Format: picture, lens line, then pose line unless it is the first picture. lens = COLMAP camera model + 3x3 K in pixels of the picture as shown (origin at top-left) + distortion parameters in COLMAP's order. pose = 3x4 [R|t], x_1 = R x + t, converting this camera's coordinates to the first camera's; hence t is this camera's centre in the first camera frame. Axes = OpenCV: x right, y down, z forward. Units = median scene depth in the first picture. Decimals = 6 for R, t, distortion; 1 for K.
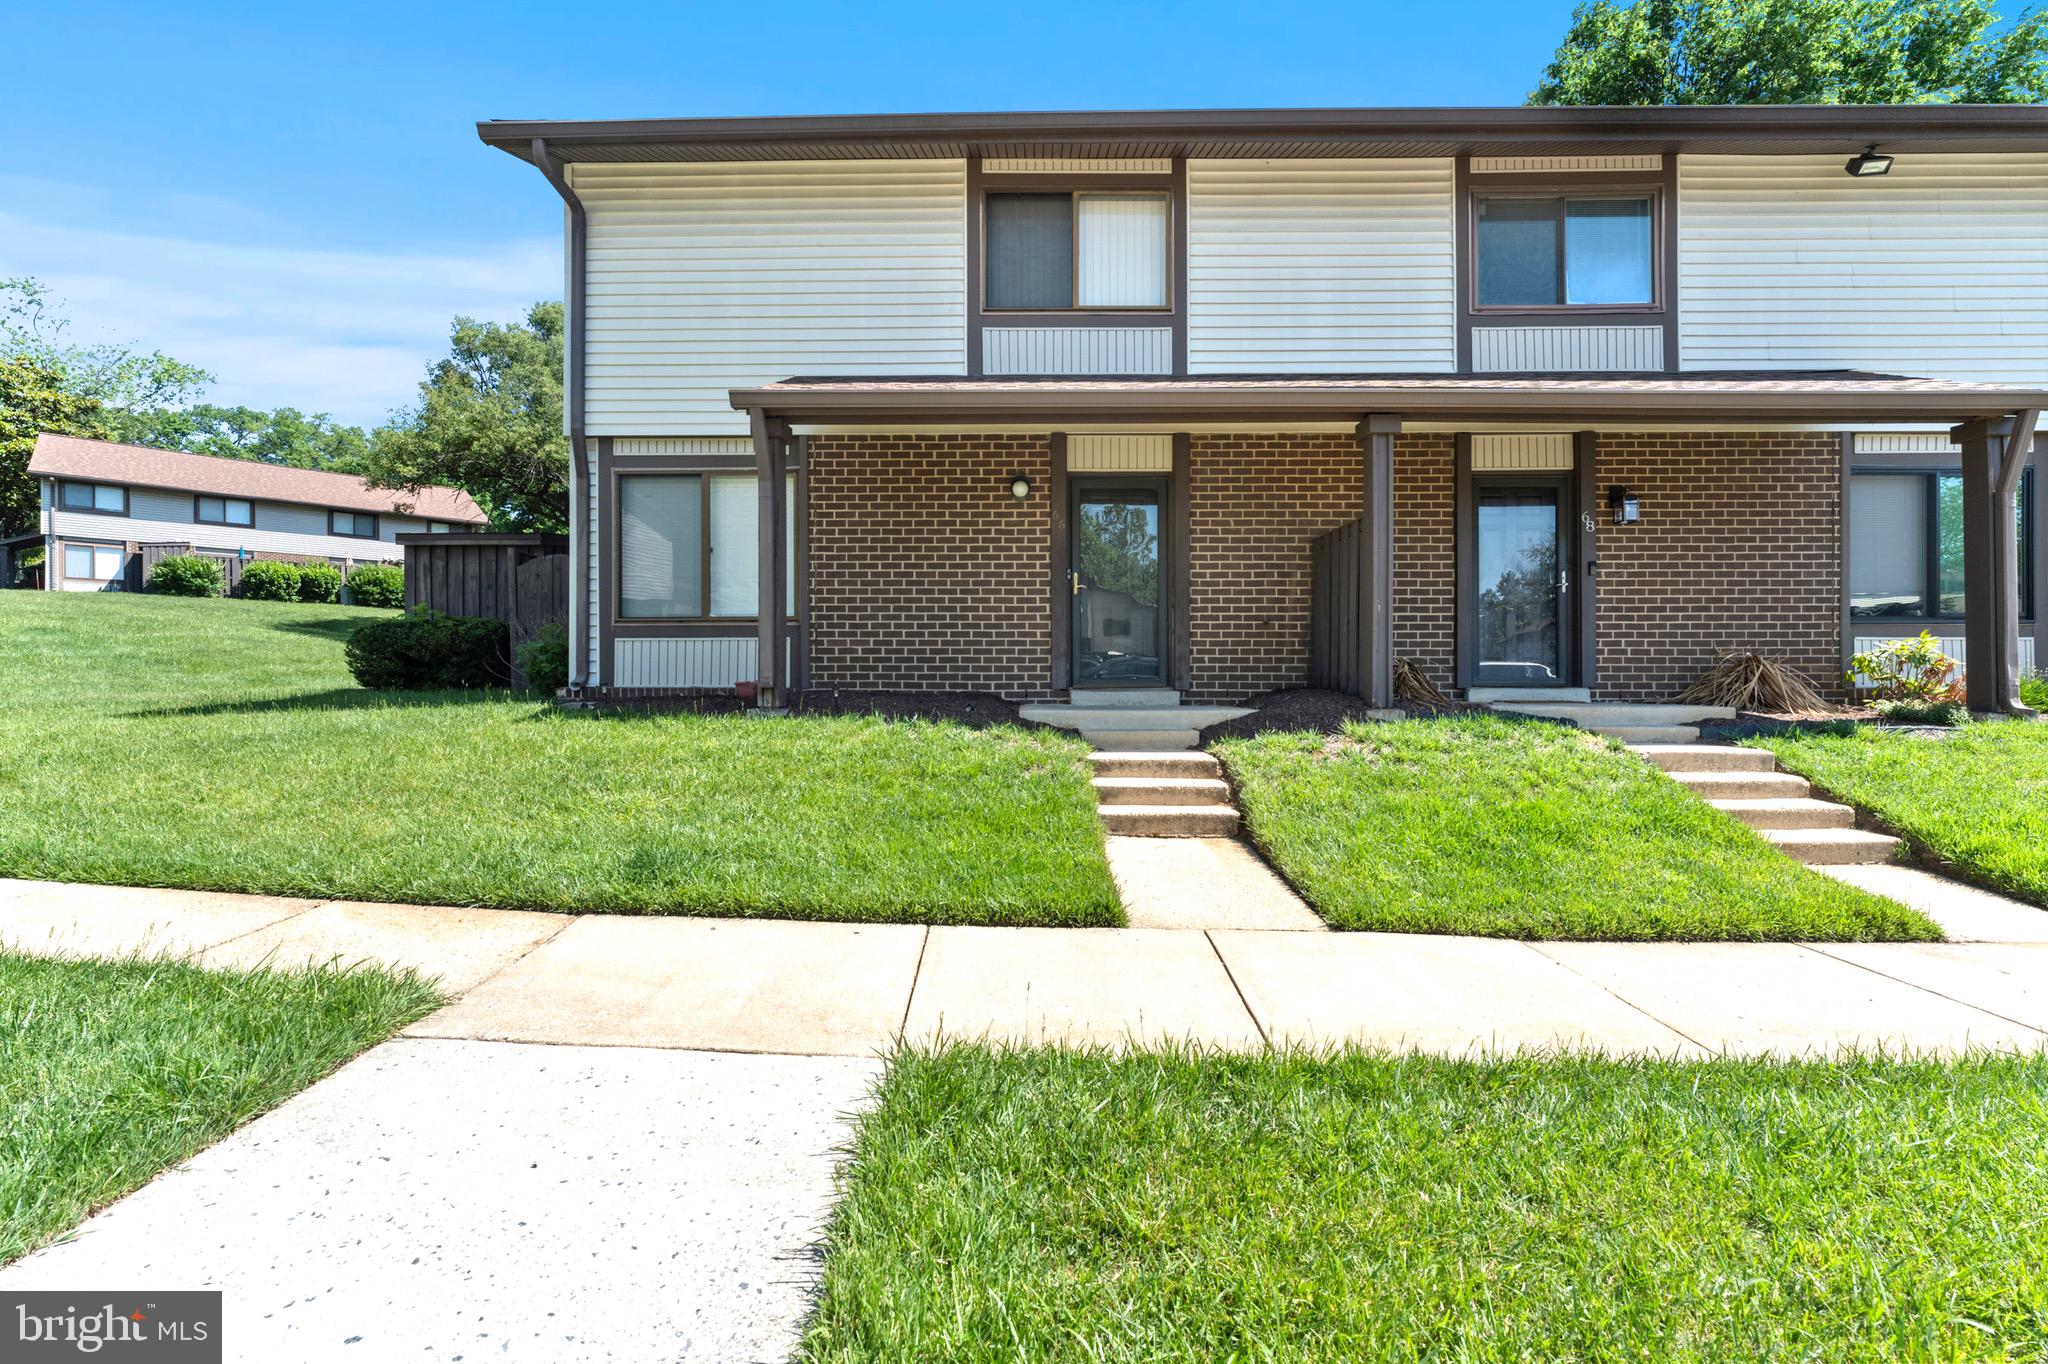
lens RADIAL K [[878.2, 0, 1025.8], [0, 878.2, 670.7], [0, 0, 1]] dist [-0.004712, 0.000016]
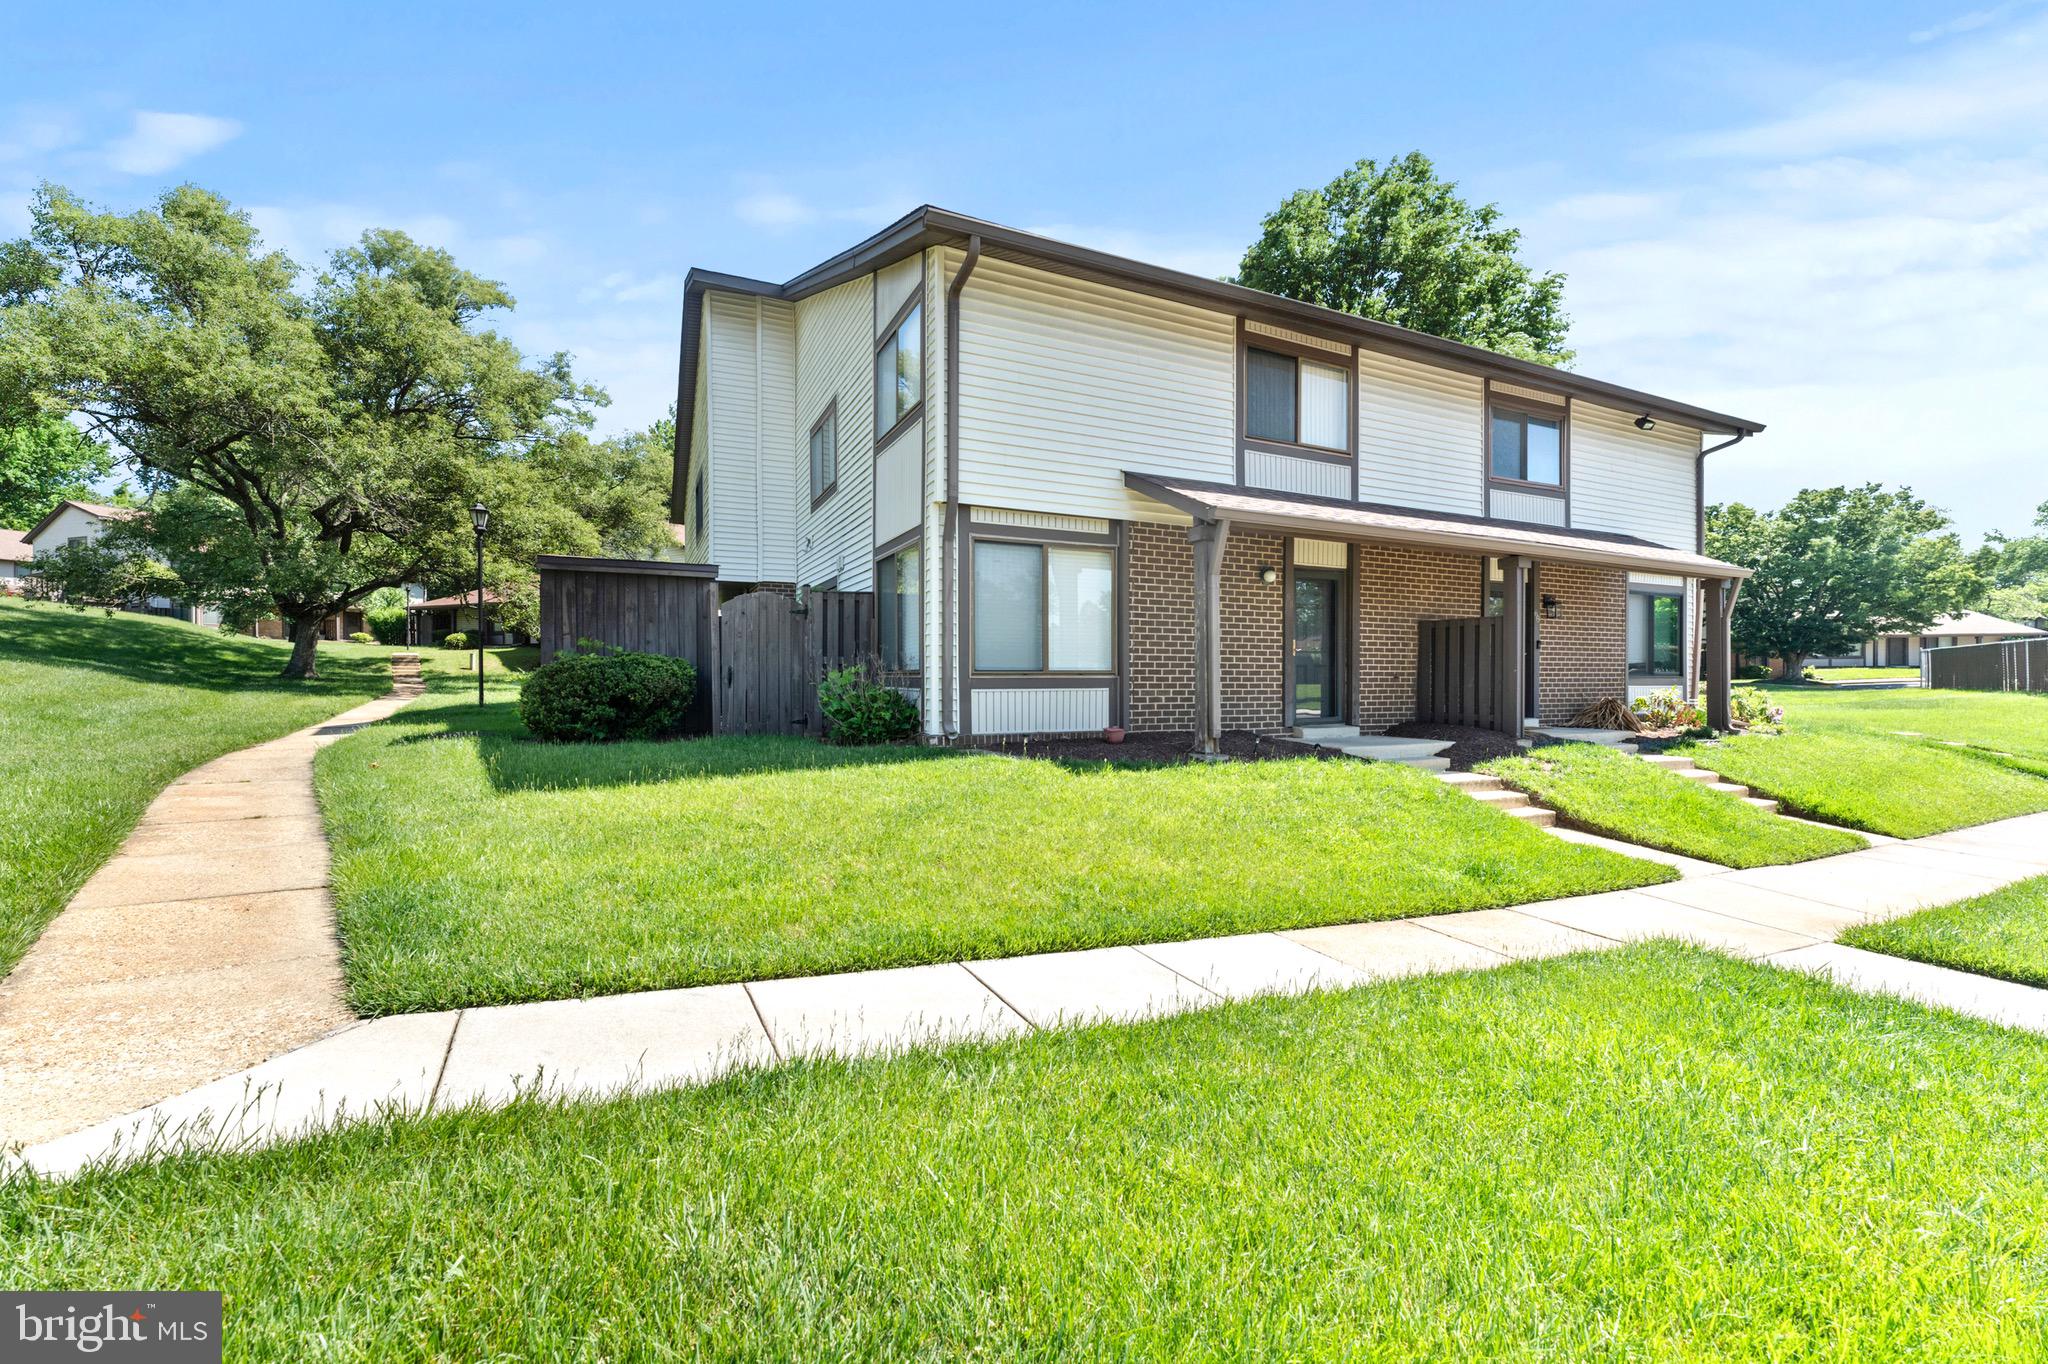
lens RADIAL K [[826.2, 0, 1022.9], [0, 826.2, 692.6], [0, 0, 1]] dist [-0.002768, 0.000329]
pose [[0.903177, 0.001414, 0.429266, -0.858390], [0.005295, 0.999882, -0.014433, -0.018049], [-0.429236, 0.015308, 0.903063, 0.049856]]
